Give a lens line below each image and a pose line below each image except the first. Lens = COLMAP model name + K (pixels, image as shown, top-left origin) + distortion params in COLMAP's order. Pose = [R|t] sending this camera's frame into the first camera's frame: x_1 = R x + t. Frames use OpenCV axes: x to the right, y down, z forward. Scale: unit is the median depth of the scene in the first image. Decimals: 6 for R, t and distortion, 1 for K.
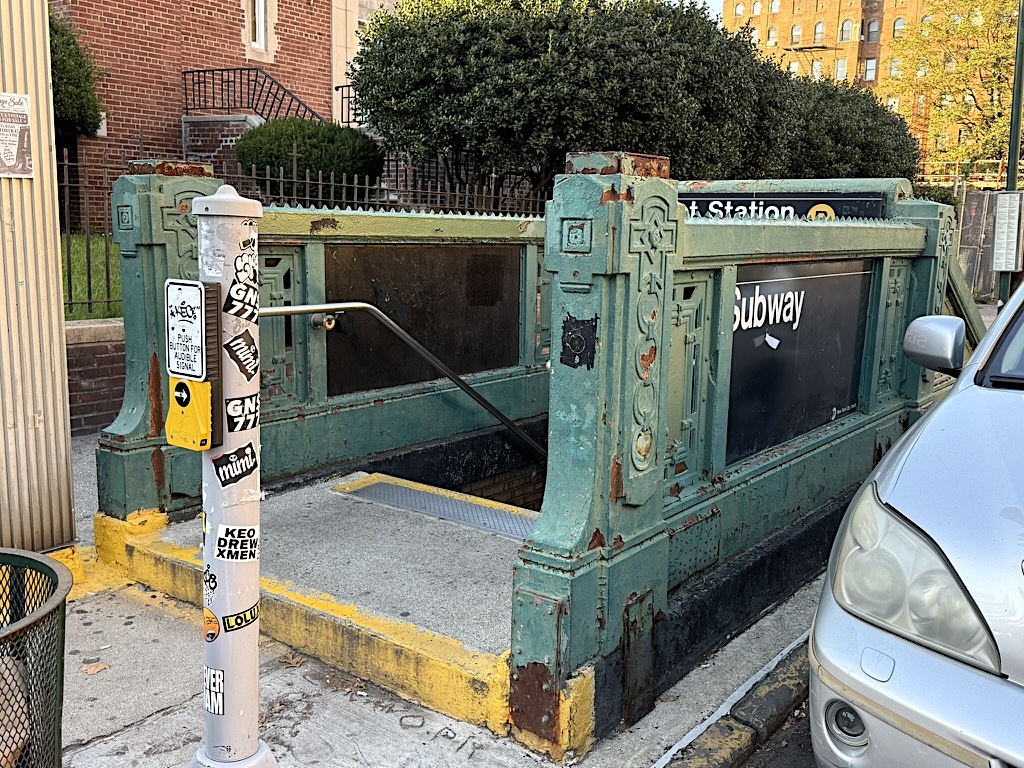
lens RADIAL K [[981.4, 0, 512.0], [0, 981.4, 384.0], [0, 0, 1]] dist [0.104248, -0.013113]
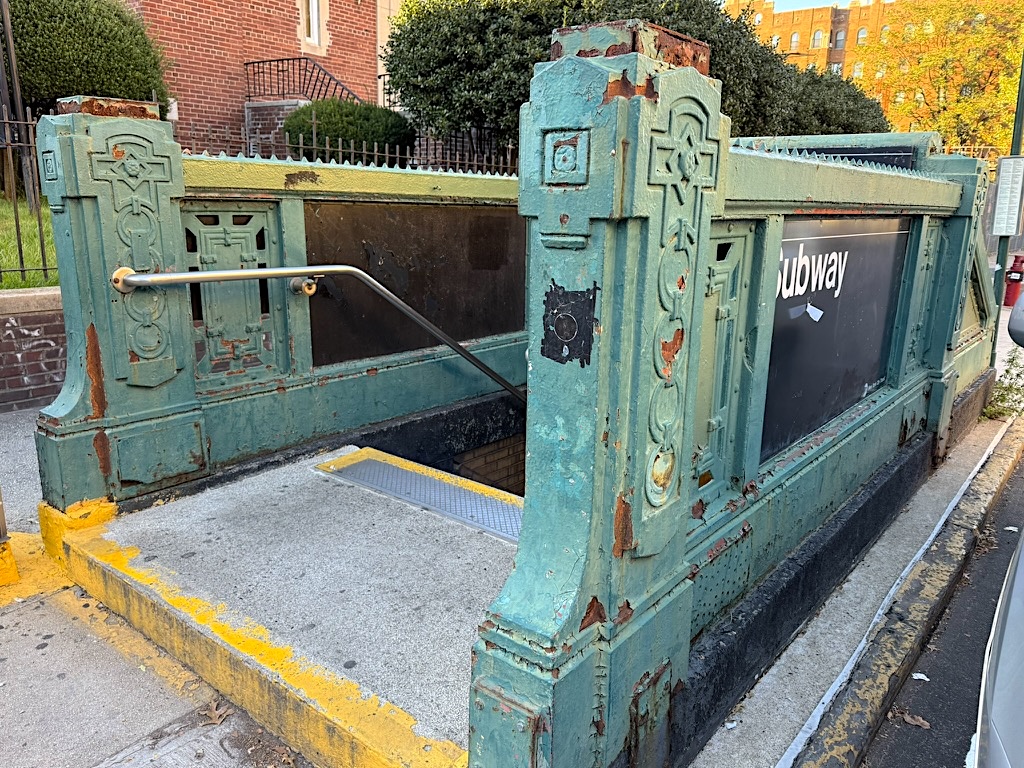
lens RADIAL K [[756.8, 0, 512.0], [0, 756.8, 384.0], [0, 0, 1]] dist [0.096669, -0.149729]
pose [[0.999293, 0.006093, -0.037099, 0.034181], [-0.003470, 0.997516, 0.070350, -0.026847], [0.037435, -0.070171, 0.996832, 0.338675]]
